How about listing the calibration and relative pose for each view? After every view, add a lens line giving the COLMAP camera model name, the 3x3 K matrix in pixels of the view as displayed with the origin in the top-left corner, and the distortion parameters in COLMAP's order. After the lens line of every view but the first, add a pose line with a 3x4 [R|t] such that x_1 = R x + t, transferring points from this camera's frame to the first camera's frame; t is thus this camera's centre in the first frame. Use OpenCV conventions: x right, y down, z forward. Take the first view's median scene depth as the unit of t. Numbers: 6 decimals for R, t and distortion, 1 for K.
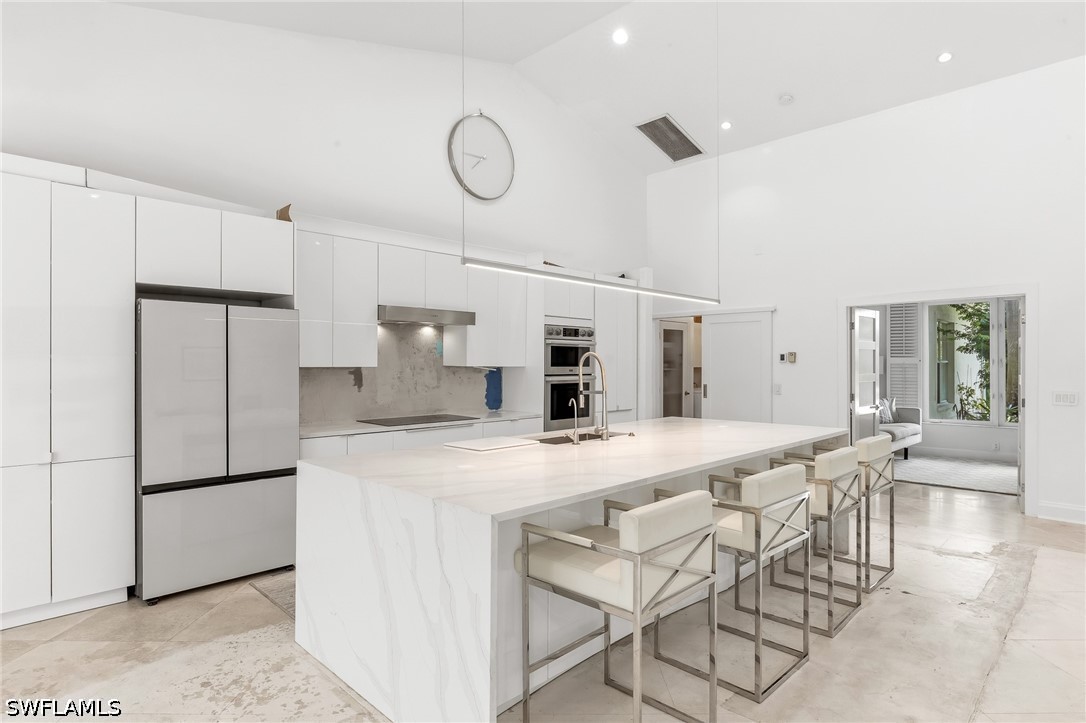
lens RADIAL K [[576.6, 0, 543.0], [0, 576.6, 361.5], [0, 0, 1]] dist [0.001514, -0.000403]
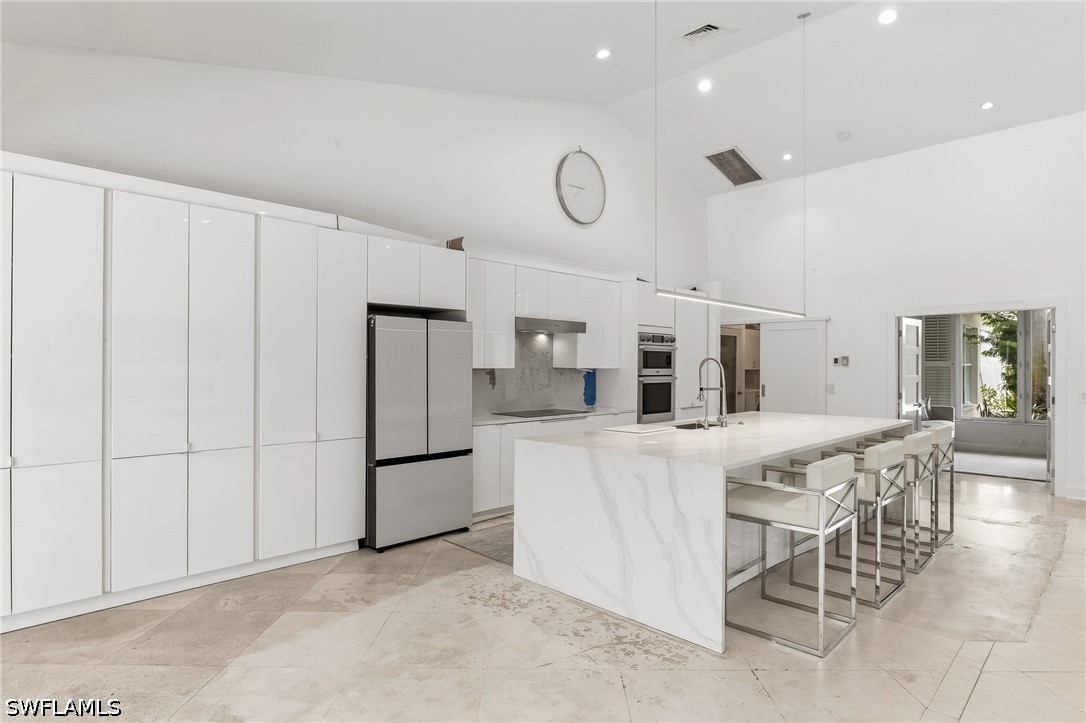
lens RADIAL K [[584.4, 0, 543.0], [0, 584.4, 361.5], [0, 0, 1]] dist [0.002982, 0.000607]
pose [[0.999987, 0.002332, -0.004542, -0.189994], [-0.002346, 0.999993, -0.003075, -0.001153], [0.004535, 0.003086, 0.999985, -0.186585]]
